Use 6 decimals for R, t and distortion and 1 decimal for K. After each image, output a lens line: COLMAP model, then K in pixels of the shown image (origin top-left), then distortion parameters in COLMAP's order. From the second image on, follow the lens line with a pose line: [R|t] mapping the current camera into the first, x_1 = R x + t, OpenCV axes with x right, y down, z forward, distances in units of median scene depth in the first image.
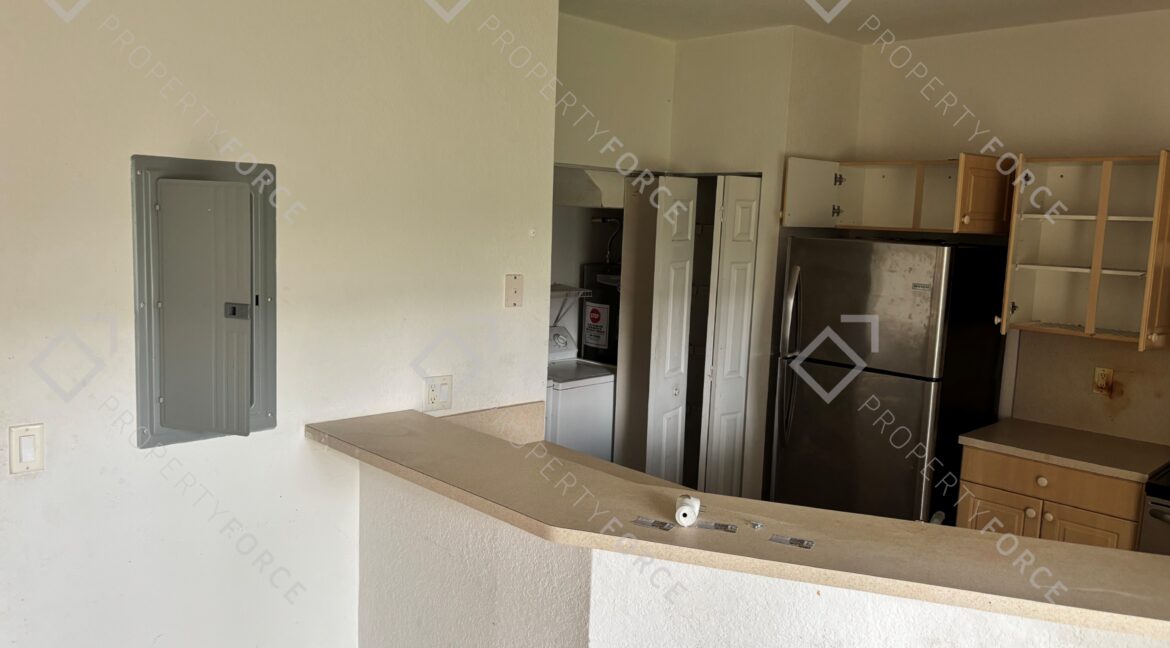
lens RADIAL K [[885.9, 0, 576.7], [0, 885.9, 319.8], [0, 0, 1]] dist [0.050926, -0.051529]
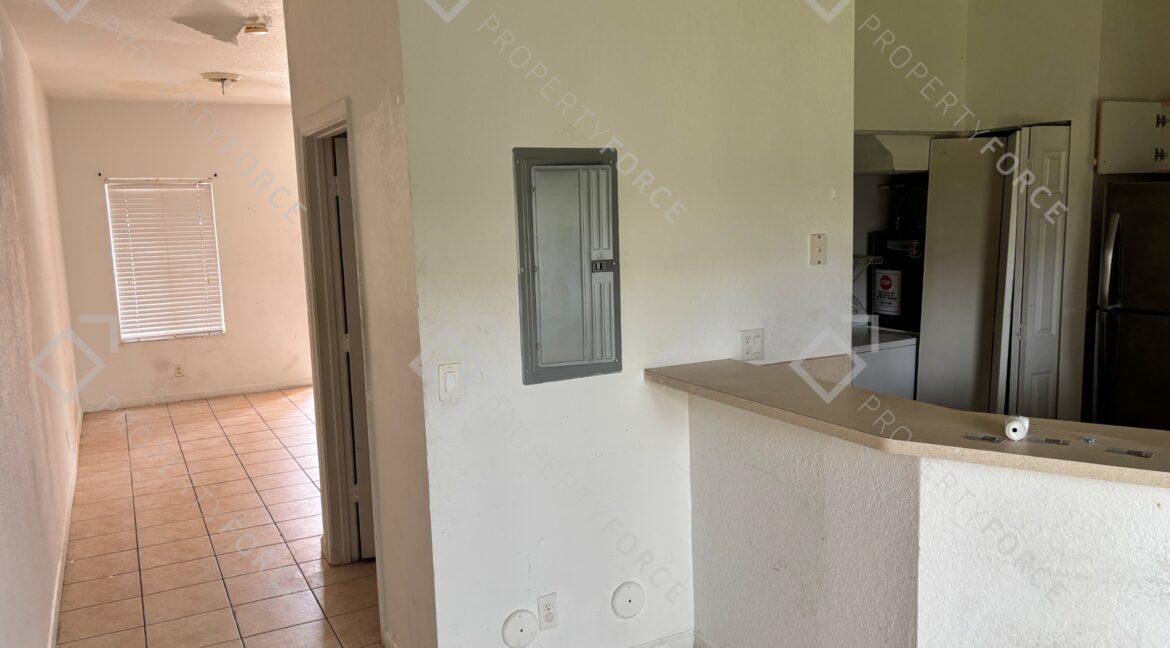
lens RADIAL K [[885.9, 0, 580.8], [0, 885.9, 321.9], [0, 0, 1]] dist [0.050926, -0.051529]
pose [[0.958207, -0.032493, -0.284226, -0.043044], [0.035446, 0.999358, 0.005253, 0.038714], [0.283873, -0.015108, 0.958743, -0.116875]]
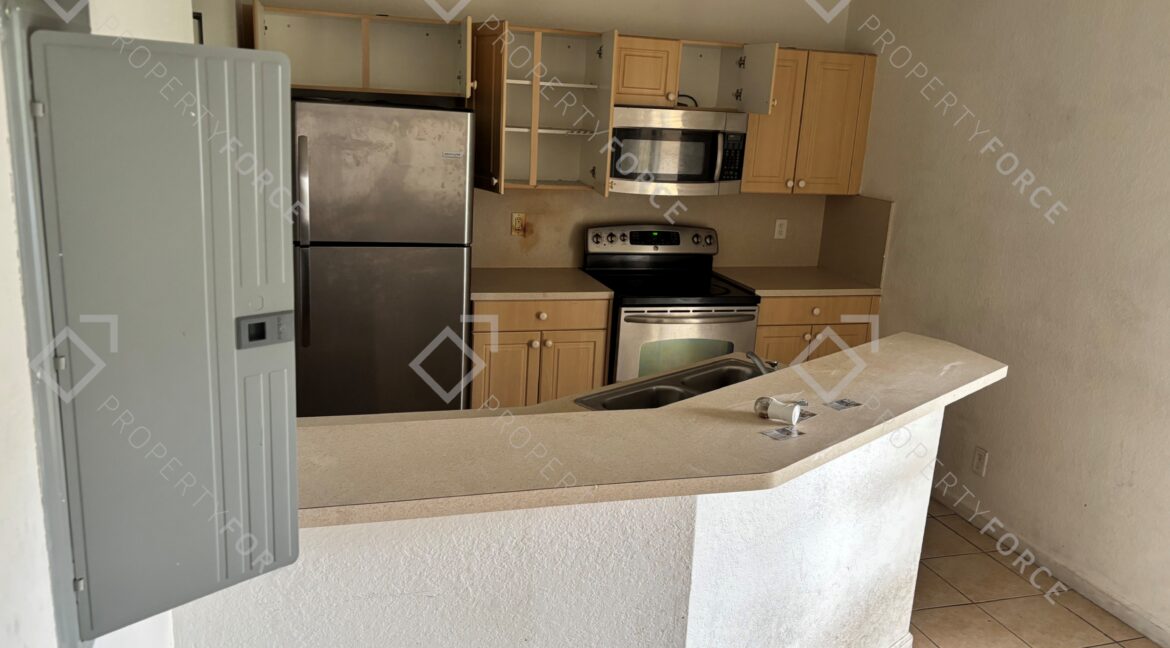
lens RADIAL K [[885.9, 0, 586.1], [0, 885.9, 334.4], [0, 0, 1]] dist [0.050926, -0.051529]
pose [[0.456958, -0.242042, 0.855923, -0.507096], [0.068200, 0.968966, 0.237599, -0.077252], [-0.886870, -0.050198, 0.459284, 0.454049]]
